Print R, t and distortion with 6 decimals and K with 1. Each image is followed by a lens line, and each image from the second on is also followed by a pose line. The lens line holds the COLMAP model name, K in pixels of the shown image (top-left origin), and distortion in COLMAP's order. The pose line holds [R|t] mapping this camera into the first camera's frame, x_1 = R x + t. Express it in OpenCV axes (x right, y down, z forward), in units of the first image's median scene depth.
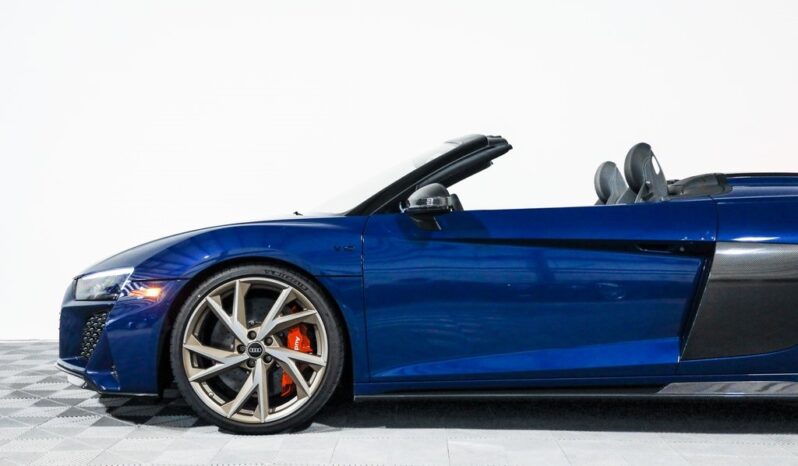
lens RADIAL K [[986.8, 0, 399.0], [0, 986.8, 233.0], [0, 0, 1]] dist [0.096357, 0.036339]
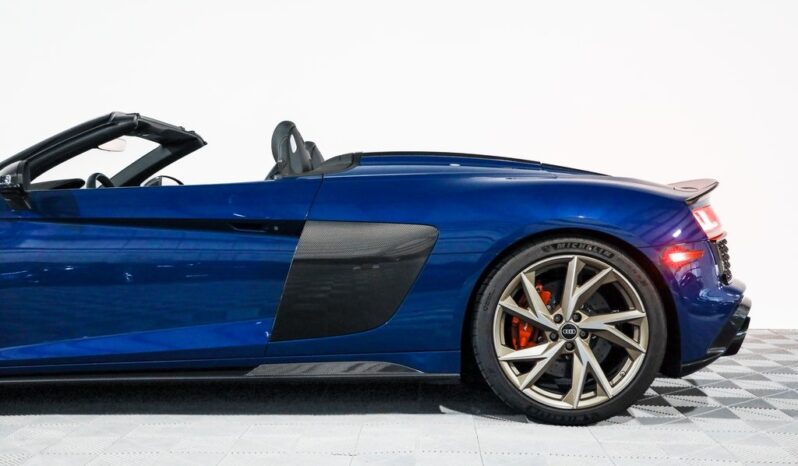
lens RADIAL K [[986.8, 0, 399.0], [0, 986.8, 233.0], [0, 0, 1]] dist [0.096357, 0.036339]
pose [[0.999979, -0.000967, -0.006399, 0.408195], [0.001067, 0.999876, 0.015738, 0.005487], [0.006383, -0.015745, 0.999856, 0.025893]]
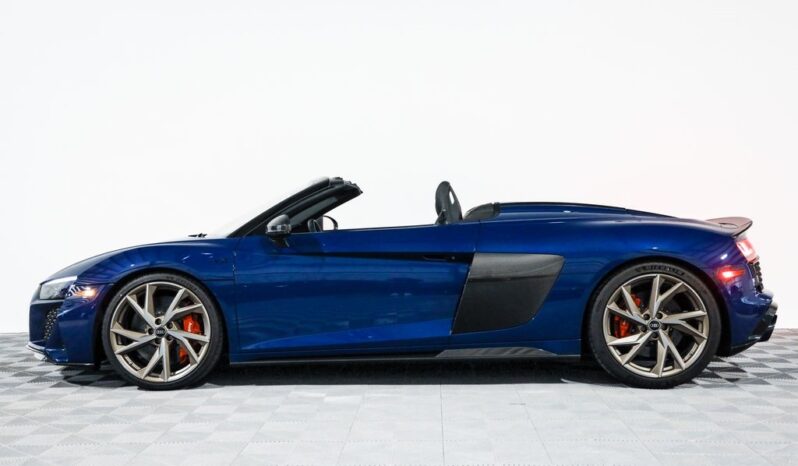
lens RADIAL K [[986.8, 0, 399.0], [0, 986.8, 233.0], [0, 0, 1]] dist [0.096357, 0.036339]
pose [[0.999772, -0.013978, -0.016150, 0.227364], [0.013981, 0.999902, 0.000053, -0.021374], [0.016147, -0.000279, 0.999870, -0.441550]]
